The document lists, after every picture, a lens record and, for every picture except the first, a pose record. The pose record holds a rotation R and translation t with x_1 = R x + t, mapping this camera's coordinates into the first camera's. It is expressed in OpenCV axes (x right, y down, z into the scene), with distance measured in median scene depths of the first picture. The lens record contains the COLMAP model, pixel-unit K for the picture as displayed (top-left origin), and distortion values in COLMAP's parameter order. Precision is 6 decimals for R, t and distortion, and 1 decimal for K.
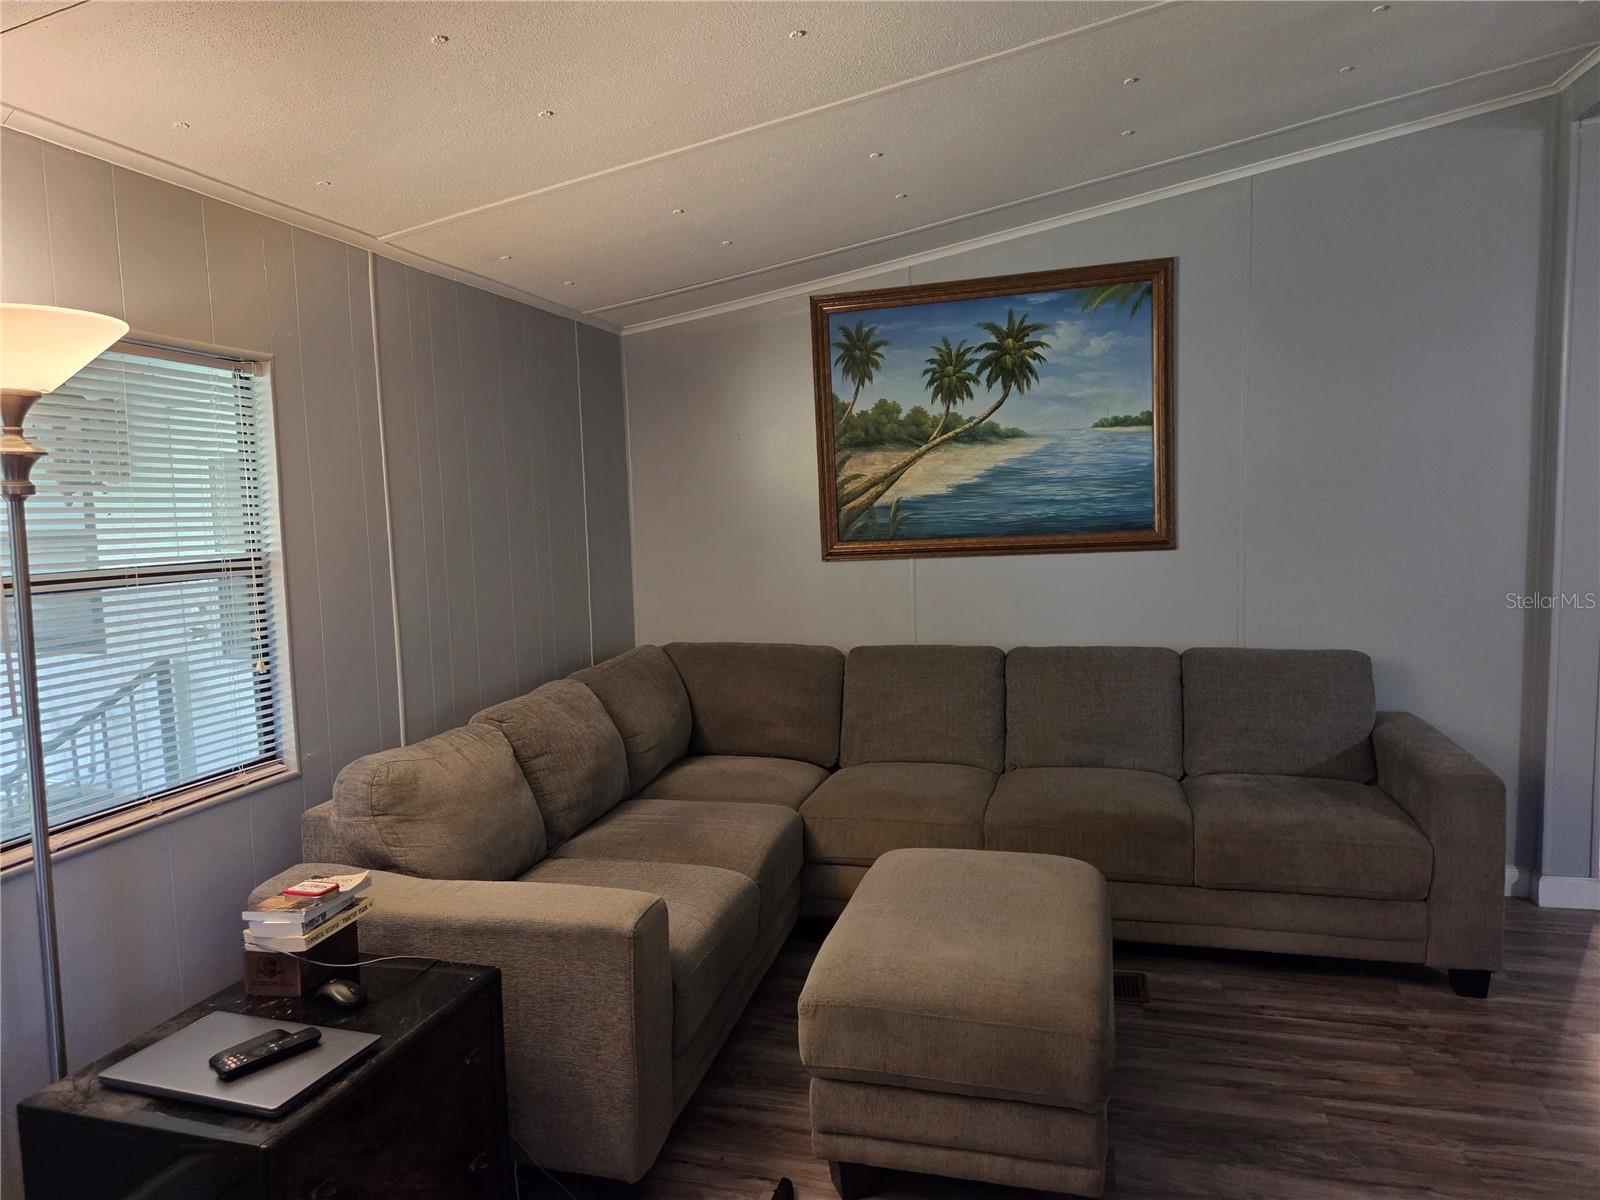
lens RADIAL K [[1055.3, 0, 800.0], [0, 1055.3, 600.0], [0, 0, 1]] dist [0.000789, 0.000673]
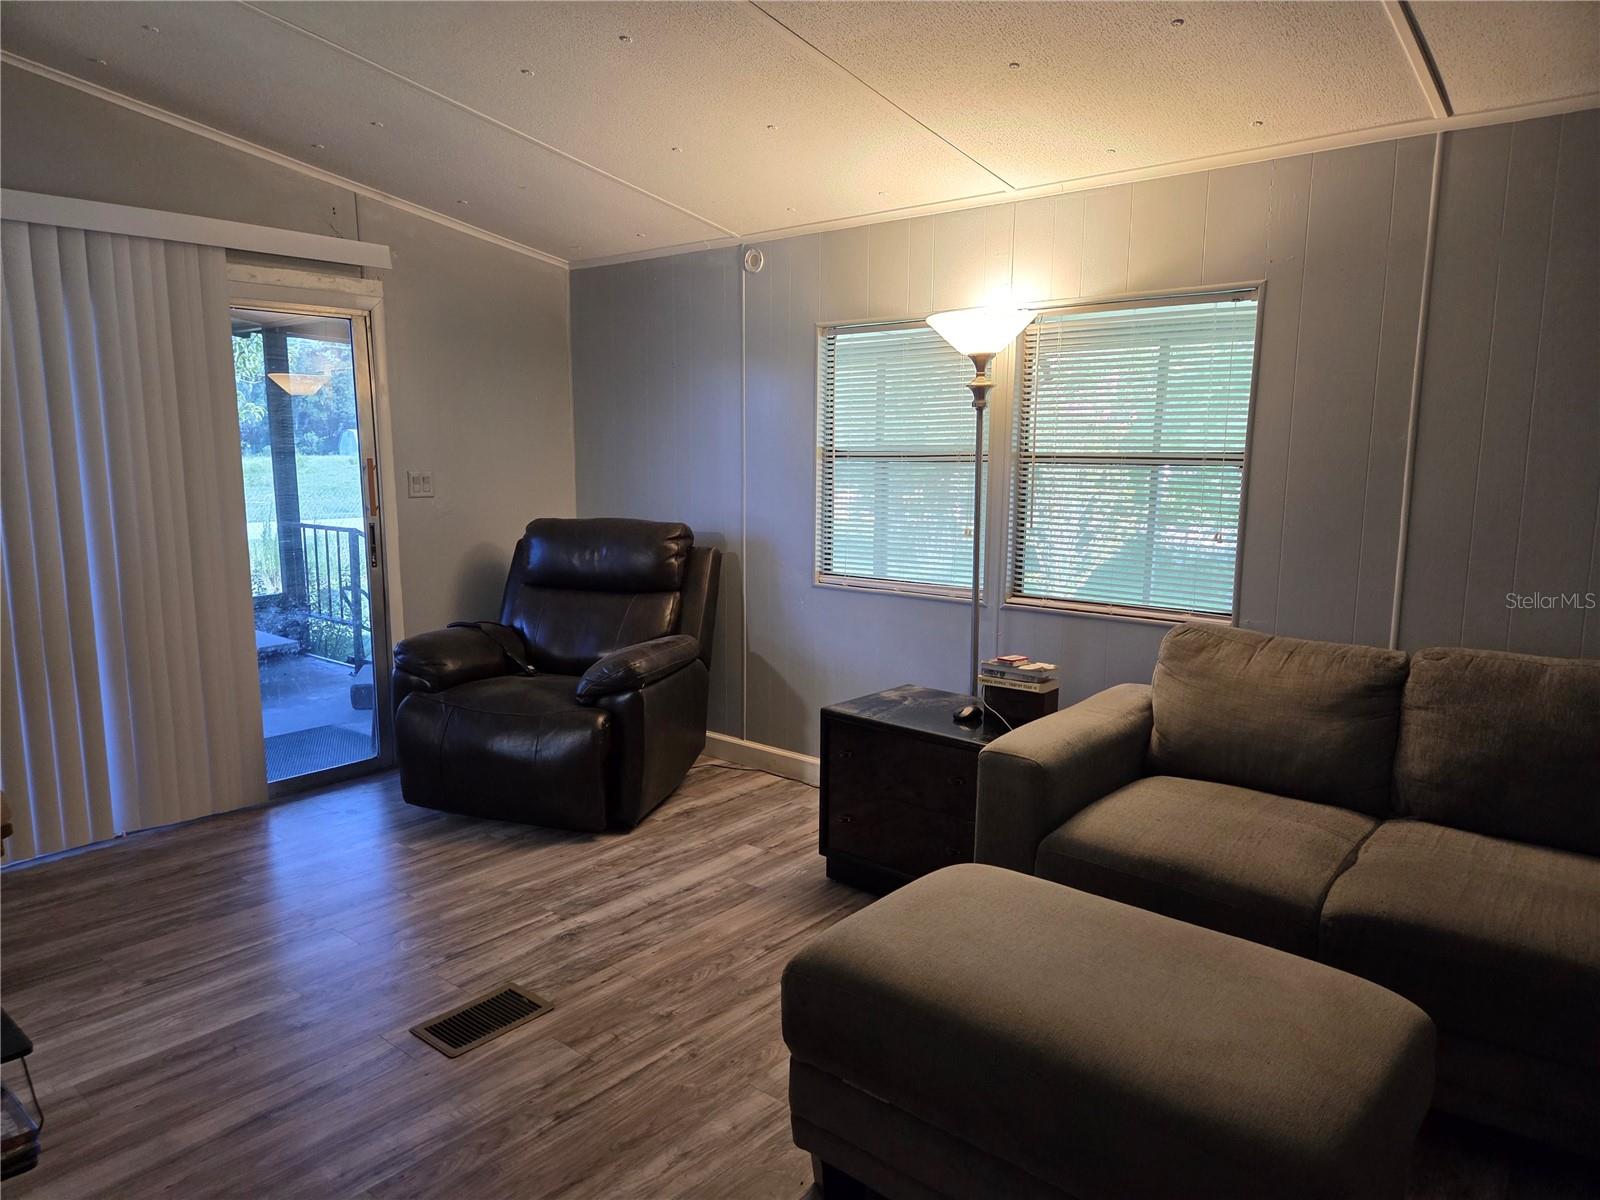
lens RADIAL K [[1055.3, 0, 800.0], [0, 1055.3, 600.0], [0, 0, 1]] dist [0.000789, 0.000673]
pose [[-0.419086, 0.173383, -0.891238, 1.158222], [-0.059310, 0.974273, 0.217426, -0.155763], [0.906007, 0.143980, -0.398021, 1.507436]]
